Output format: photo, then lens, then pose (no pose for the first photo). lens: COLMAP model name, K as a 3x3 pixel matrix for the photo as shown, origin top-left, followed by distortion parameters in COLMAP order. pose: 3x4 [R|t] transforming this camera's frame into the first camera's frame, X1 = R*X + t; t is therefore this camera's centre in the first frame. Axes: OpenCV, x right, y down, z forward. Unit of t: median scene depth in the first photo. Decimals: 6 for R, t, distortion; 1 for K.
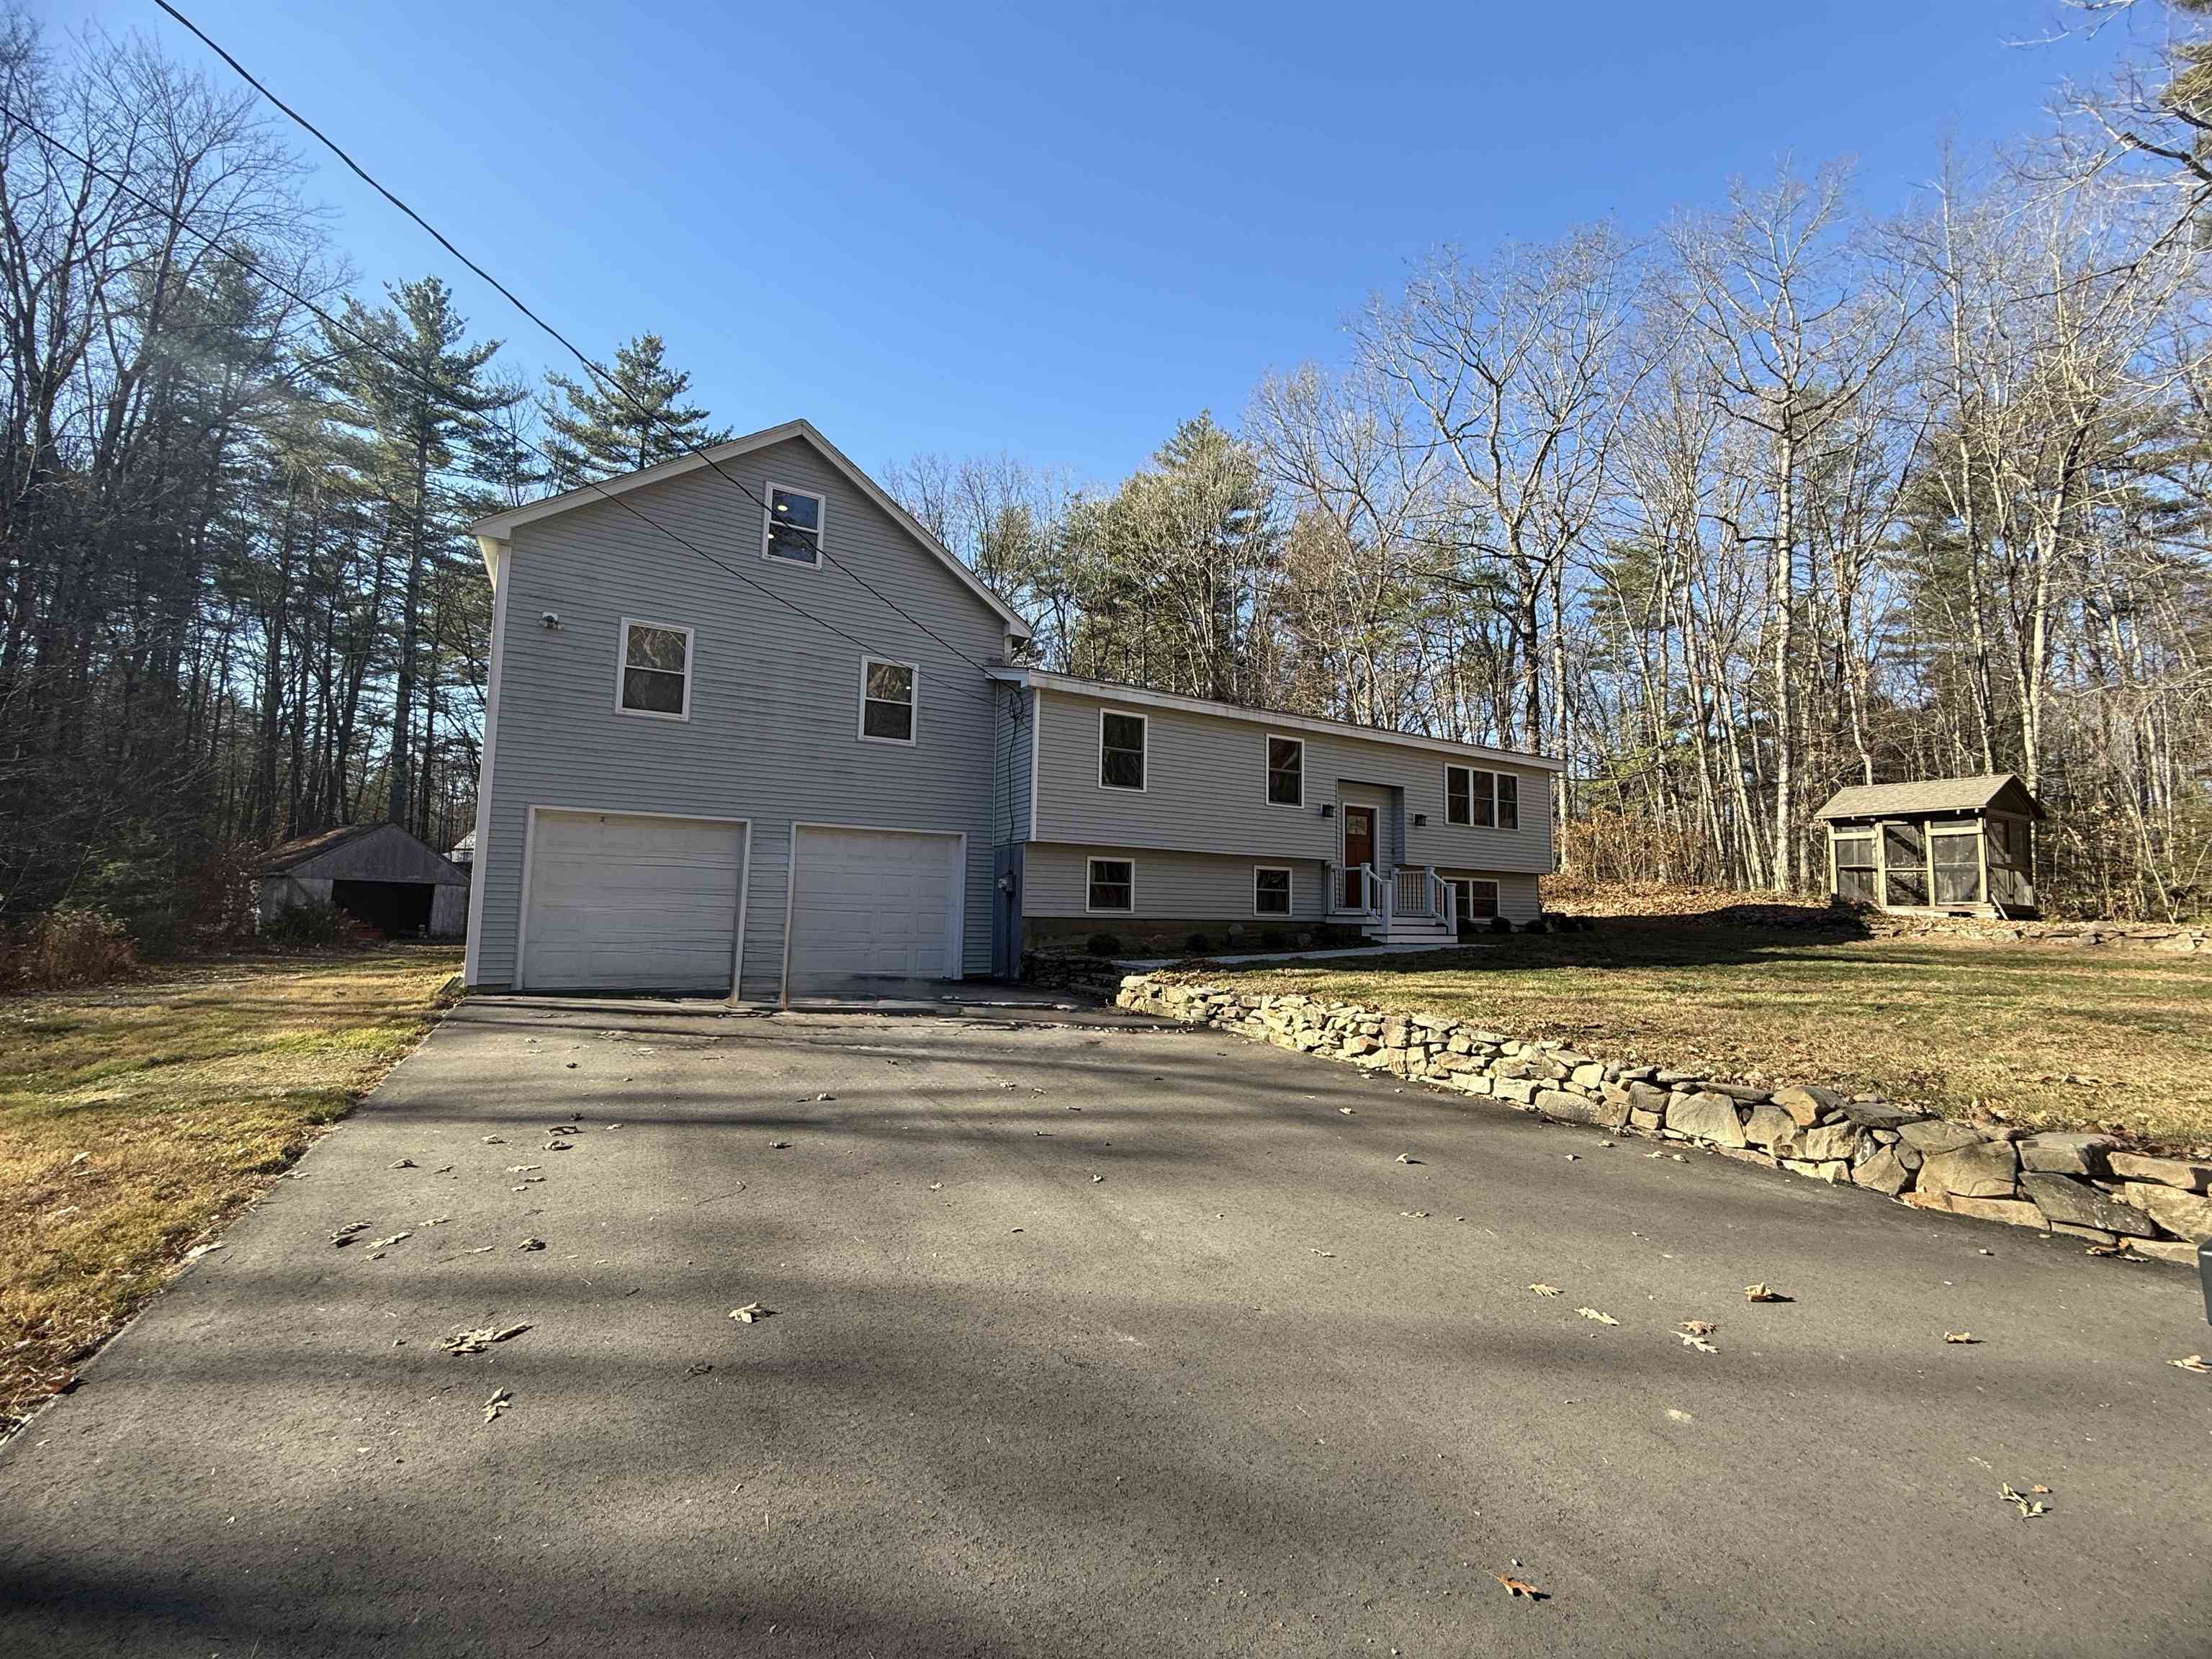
lens RADIAL K [[885.5, 0, 1106.1], [0, 885.5, 831.1], [0, 0, 1]] dist [-0.008206, -0.000067]
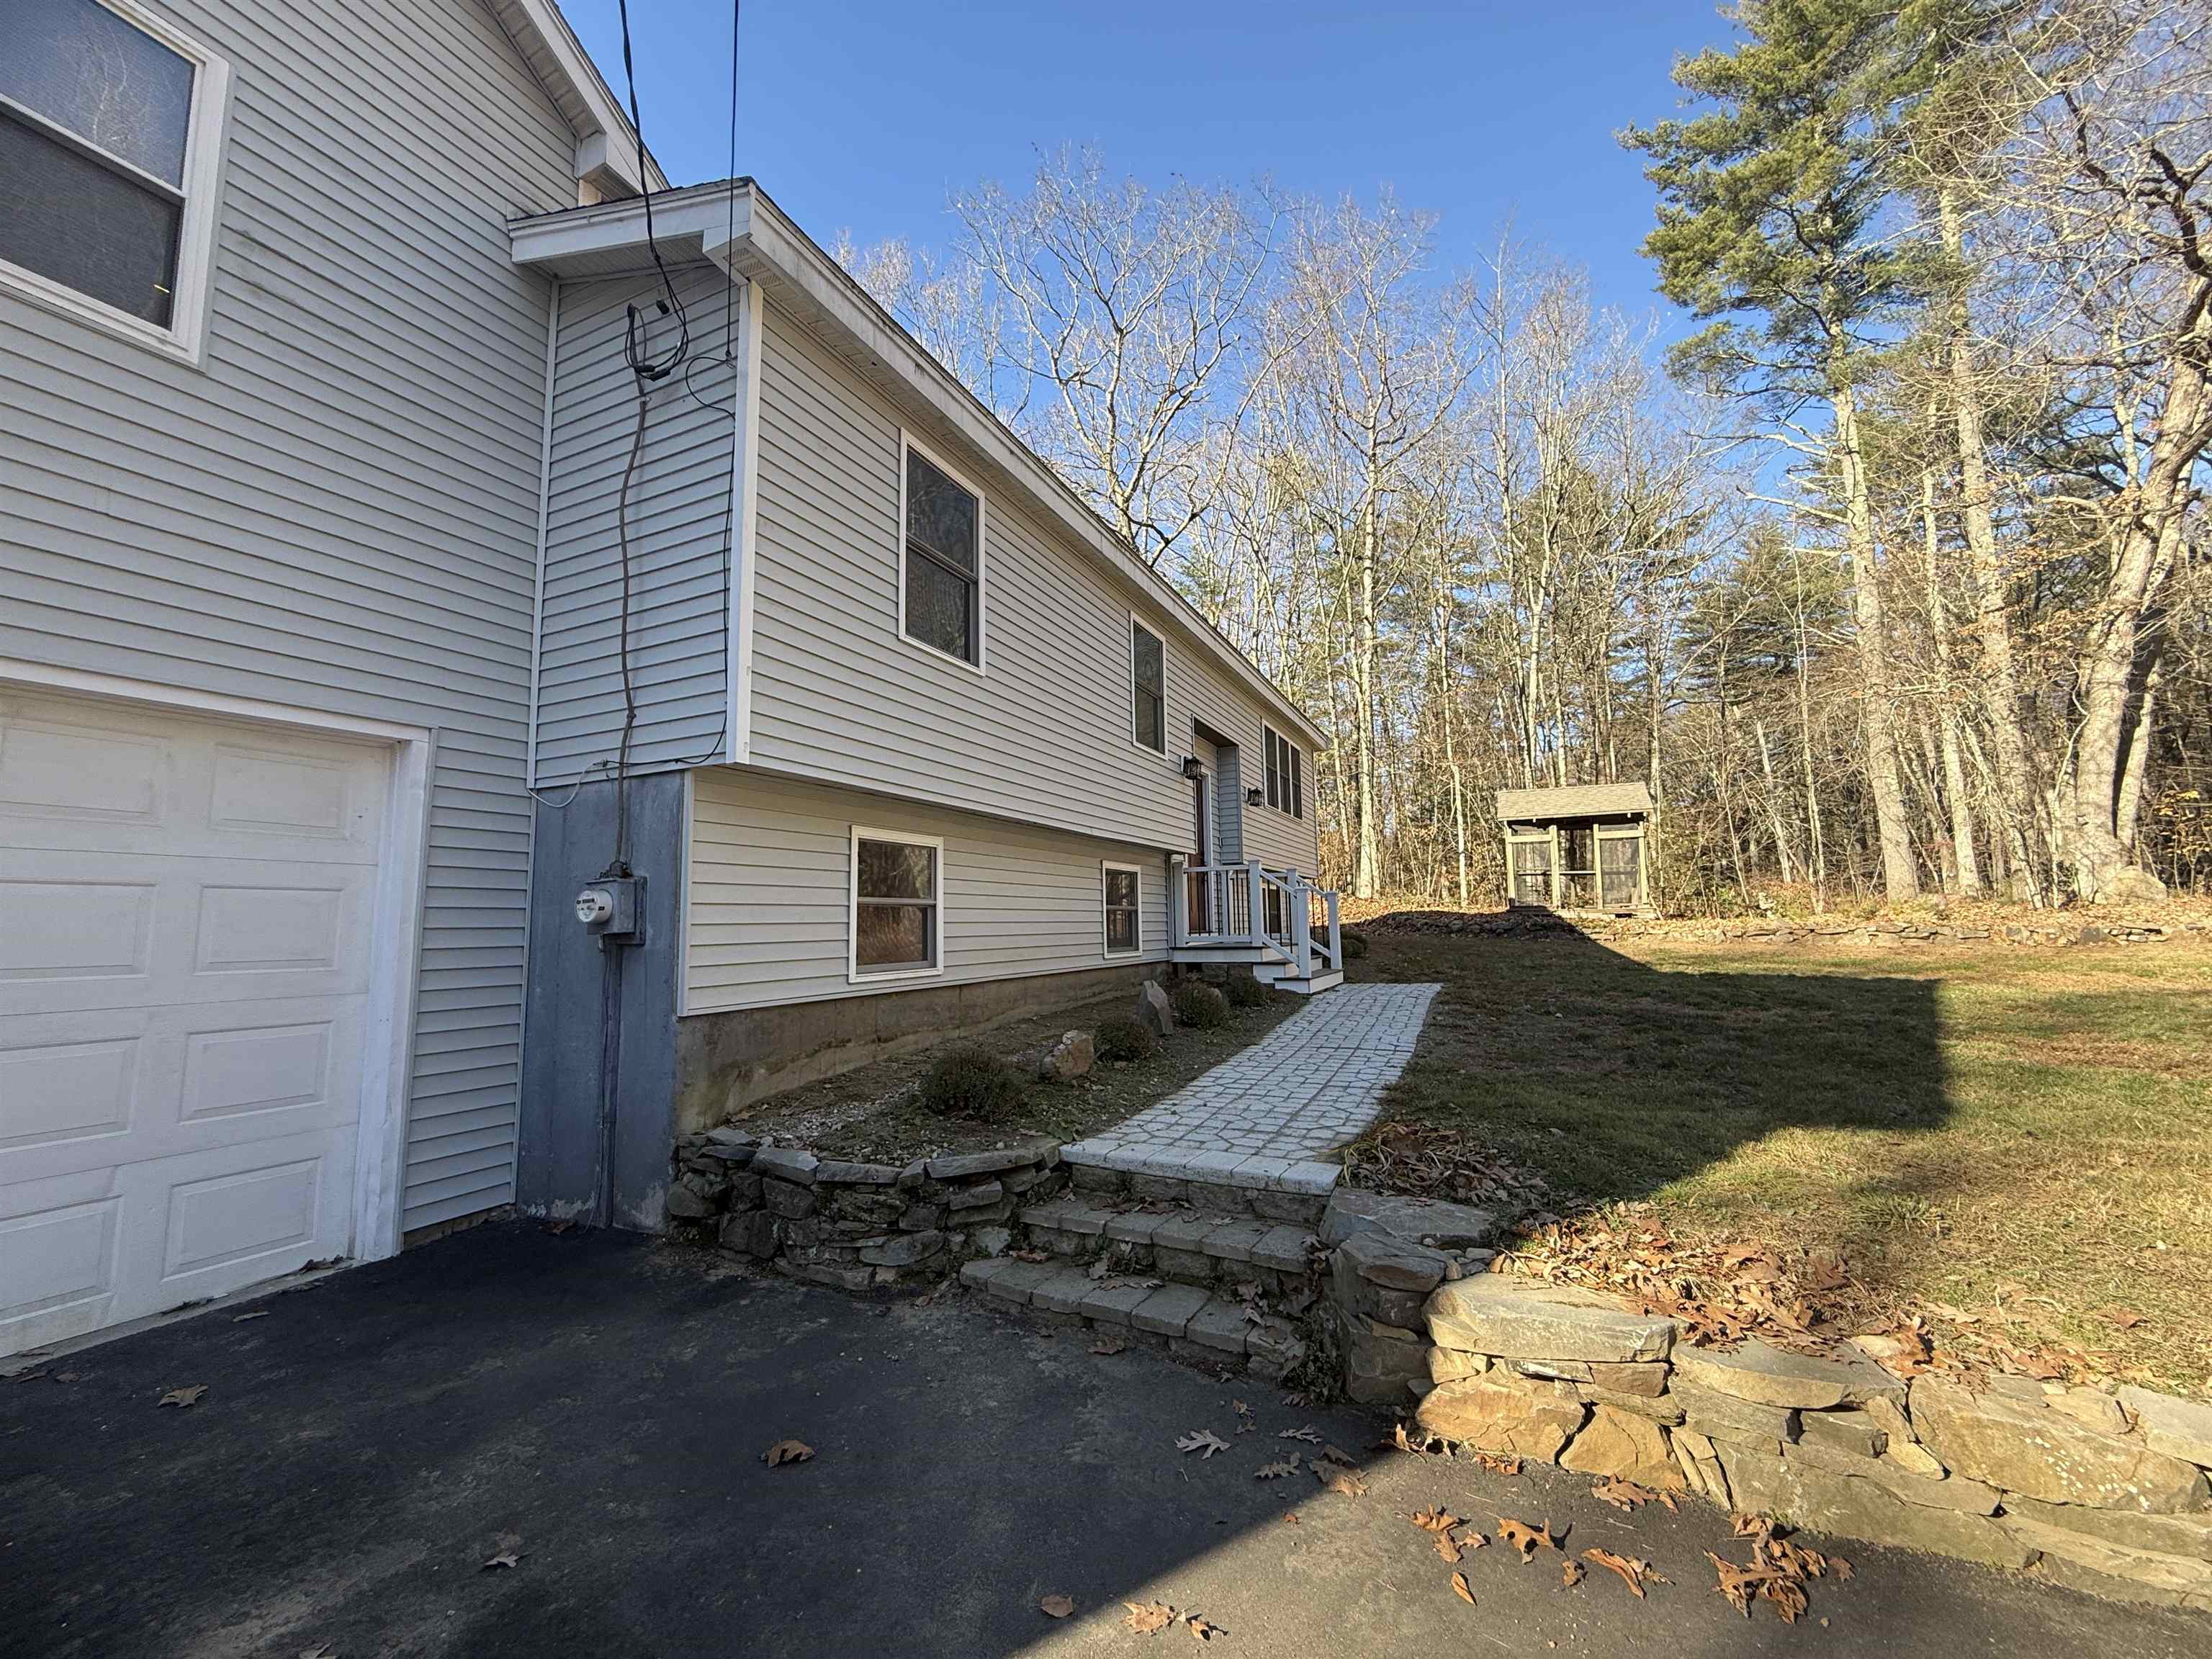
lens RADIAL K [[885.5, 0, 1109.8], [0, 885.5, 826.4], [0, 0, 1]] dist [-0.008206, -0.000067]
pose [[0.820729, 0.028455, 0.570608, -0.137149], [-0.015270, 0.999495, -0.027880, 0.036218], [-0.571113, 0.014168, 0.820749, 0.628890]]
